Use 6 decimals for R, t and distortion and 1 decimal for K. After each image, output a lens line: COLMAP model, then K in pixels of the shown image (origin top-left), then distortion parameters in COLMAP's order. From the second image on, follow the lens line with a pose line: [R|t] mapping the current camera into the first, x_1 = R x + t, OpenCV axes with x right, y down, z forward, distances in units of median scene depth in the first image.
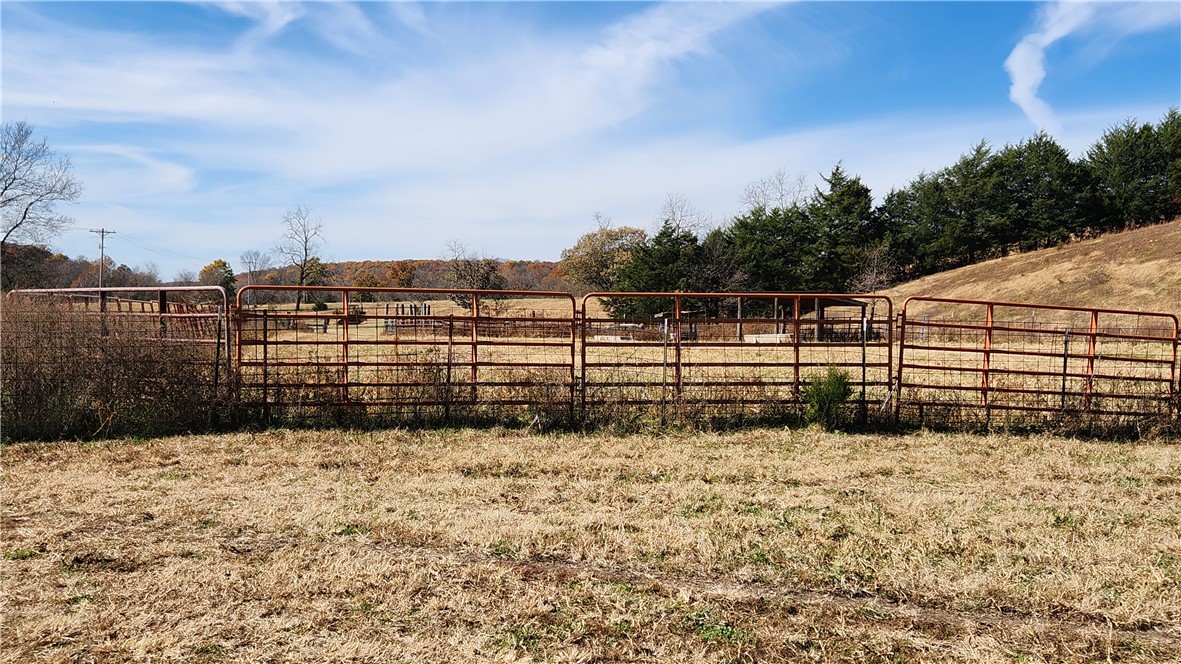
lens RADIAL K [[1202.6, 0, 589.5], [0, 1202.6, 329.4], [0, 0, 1]] dist [-0.010422, 0.000000]
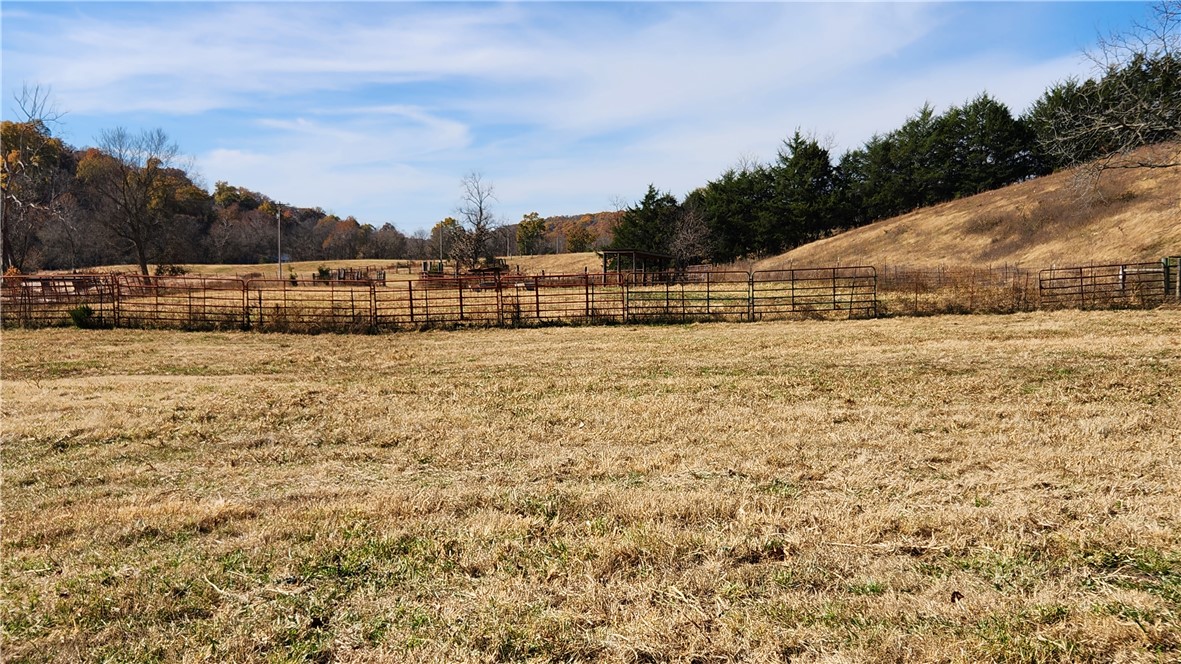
lens RADIAL K [[1202.6, 0, 591.1], [0, 1202.6, 334.1], [0, 0, 1]] dist [-0.010422, 0.000000]
pose [[0.976746, -0.012715, -0.214020, 0.257671], [0.023085, 0.998673, 0.046026, 0.000359], [0.213151, -0.049896, 0.975744, -0.182969]]
